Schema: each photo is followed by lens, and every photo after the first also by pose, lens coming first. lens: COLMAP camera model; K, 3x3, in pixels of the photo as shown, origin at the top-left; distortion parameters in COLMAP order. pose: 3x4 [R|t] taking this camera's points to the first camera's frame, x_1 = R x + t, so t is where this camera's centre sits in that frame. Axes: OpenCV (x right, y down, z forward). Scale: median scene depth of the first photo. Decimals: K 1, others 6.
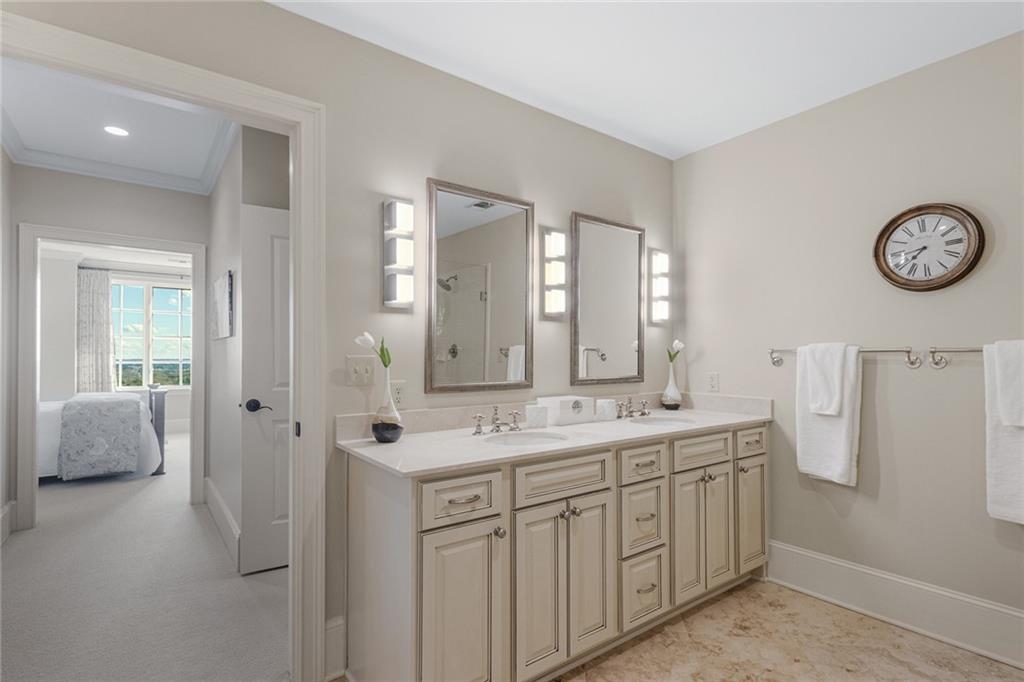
lens RADIAL K [[493.1, 0, 515.1], [0, 493.1, 348.4], [0, 0, 1]] dist [0.006609, 0.000158]
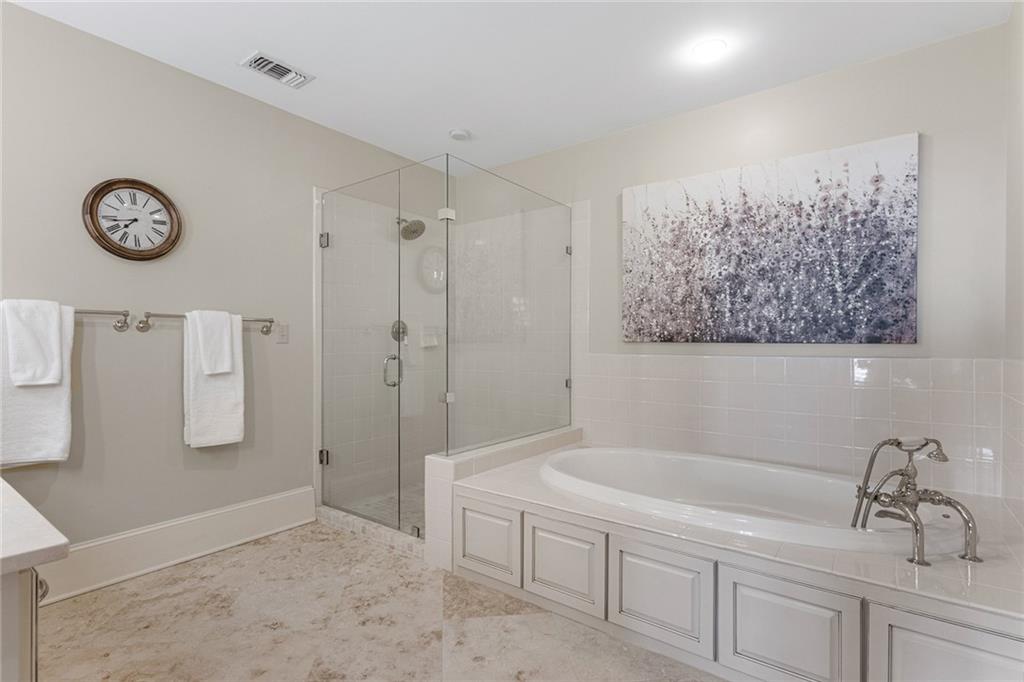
lens RADIAL K [[489.4, 0, 512.0], [0, 489.4, 341.0], [0, 0, 1]] dist [0.004838, 0.000516]
pose [[-0.259143, 0.007732, 0.965808, -0.406551], [-0.019421, 0.999724, -0.013214, 0.057477], [-0.965644, -0.022181, -0.258921, 0.465393]]
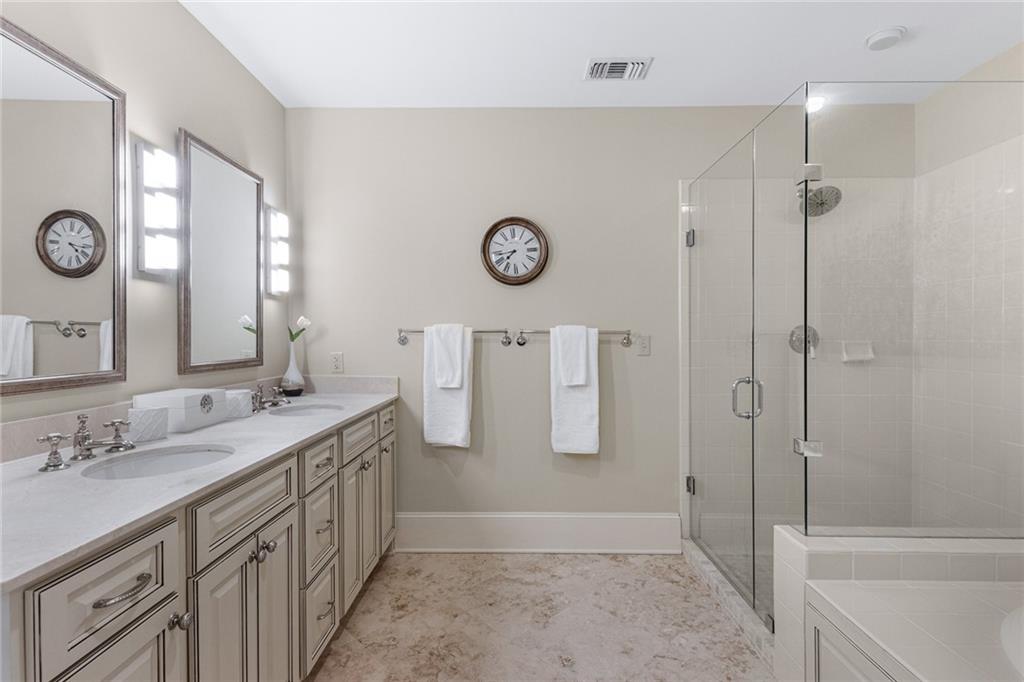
lens RADIAL K [[495.0, 0, 498.2], [0, 495.0, 343.5], [0, 0, 1]] dist [0.015401, 0.000218]
pose [[0.620627, -0.004621, 0.784092, -0.193246], [-0.018511, 0.999618, 0.020544, 0.008513], [-0.783887, -0.027265, 0.620304, 0.230574]]
